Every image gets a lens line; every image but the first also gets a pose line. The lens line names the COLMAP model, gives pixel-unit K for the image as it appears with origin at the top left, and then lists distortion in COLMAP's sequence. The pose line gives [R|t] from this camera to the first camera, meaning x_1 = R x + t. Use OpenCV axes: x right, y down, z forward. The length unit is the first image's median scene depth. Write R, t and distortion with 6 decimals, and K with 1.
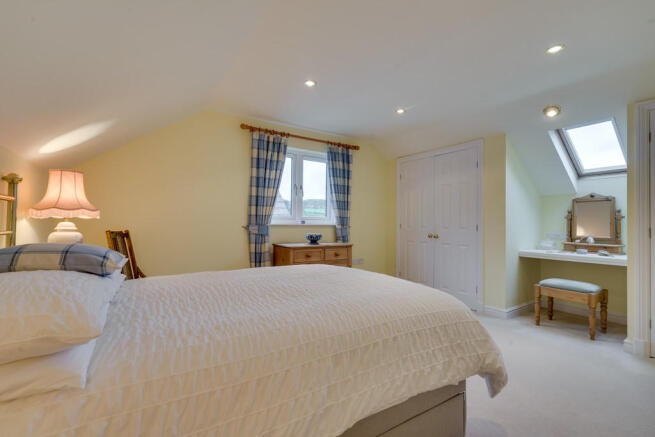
lens RADIAL K [[295.8, 0, 327.5], [0, 295.8, 218.5], [0, 0, 1]] dist [-0.000162, 0.000020]
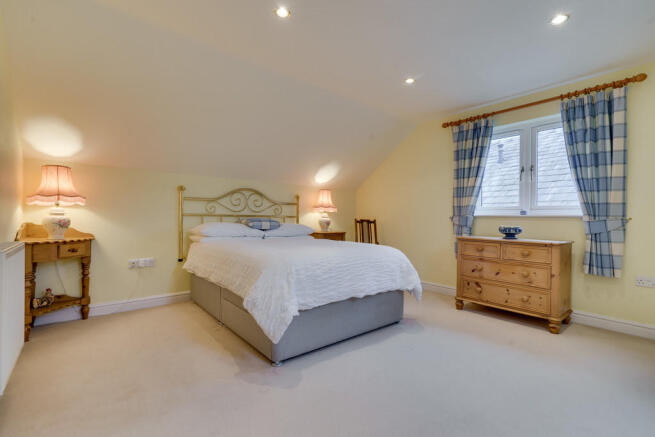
lens RADIAL K [[295.8, 0, 327.5], [0, 295.8, 218.5], [0, 0, 1]] dist [-0.000162, 0.000020]
pose [[0.118794, -0.008707, -0.992881, 0.727786], [0.004388, 0.999956, -0.008244, 0.037185], [0.992909, -0.003378, 0.118827, 0.430576]]
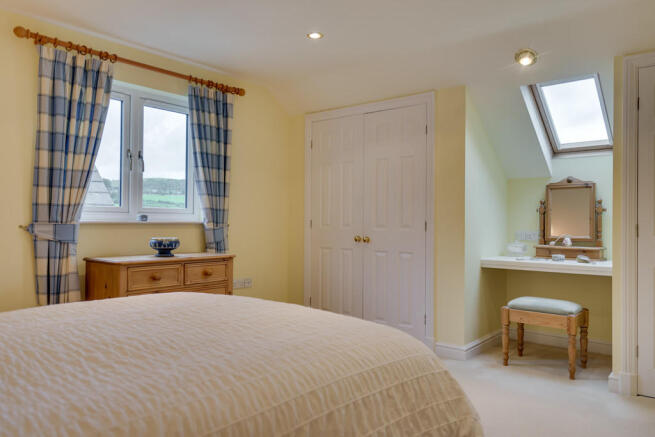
lens RADIAL K [[483.1, 0, 327.5], [0, 483.1, 218.5], [0, 0, 1]] dist [0.009702, 0.001444]
pose [[0.957669, -0.002339, 0.287862, -0.015521], [-0.001585, 0.999909, 0.013397, 0.001035], [-0.287868, -0.013286, 0.957578, 0.029446]]
